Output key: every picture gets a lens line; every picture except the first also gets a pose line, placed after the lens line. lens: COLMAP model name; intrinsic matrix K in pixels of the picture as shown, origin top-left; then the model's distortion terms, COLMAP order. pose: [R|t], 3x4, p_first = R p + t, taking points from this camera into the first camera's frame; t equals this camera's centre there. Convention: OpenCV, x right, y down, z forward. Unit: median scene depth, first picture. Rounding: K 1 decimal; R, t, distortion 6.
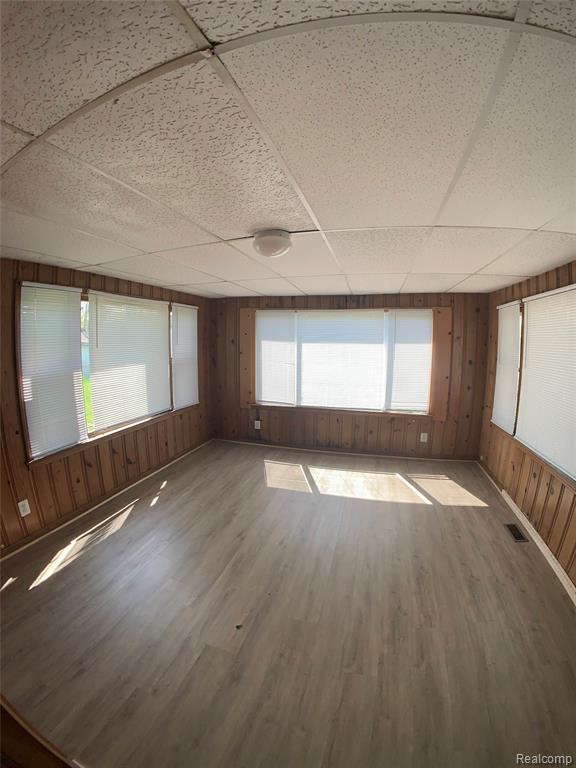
lens RADIAL K [[341.8, 0, 293.2], [0, 341.8, 384.5], [0, 0, 1]] dist [-0.110153, 0.001686]
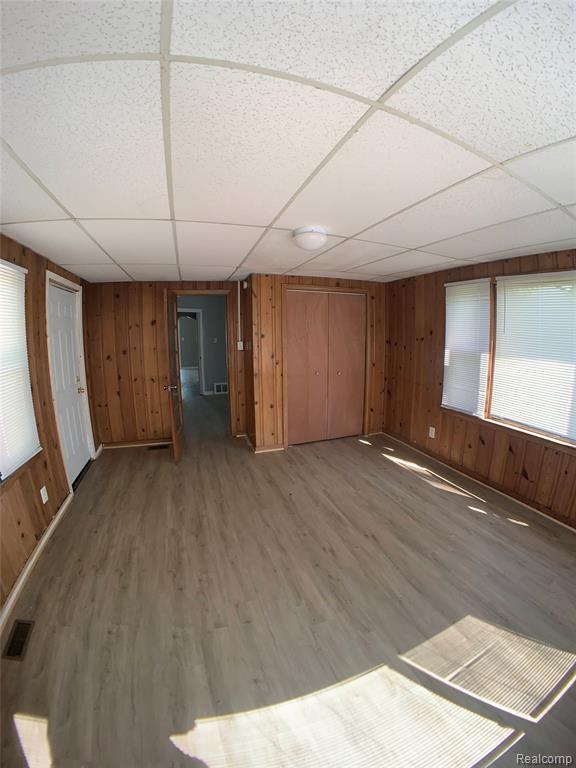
lens RADIAL K [[341.8, 0, 293.2], [0, 341.8, 384.5], [0, 0, 1]] dist [-0.110153, 0.001686]
pose [[-0.836390, 0.076470, -0.542774, 0.572895], [-0.083906, 0.960689, 0.264645, -0.205118], [0.541674, 0.266888, -0.797095, 1.764262]]
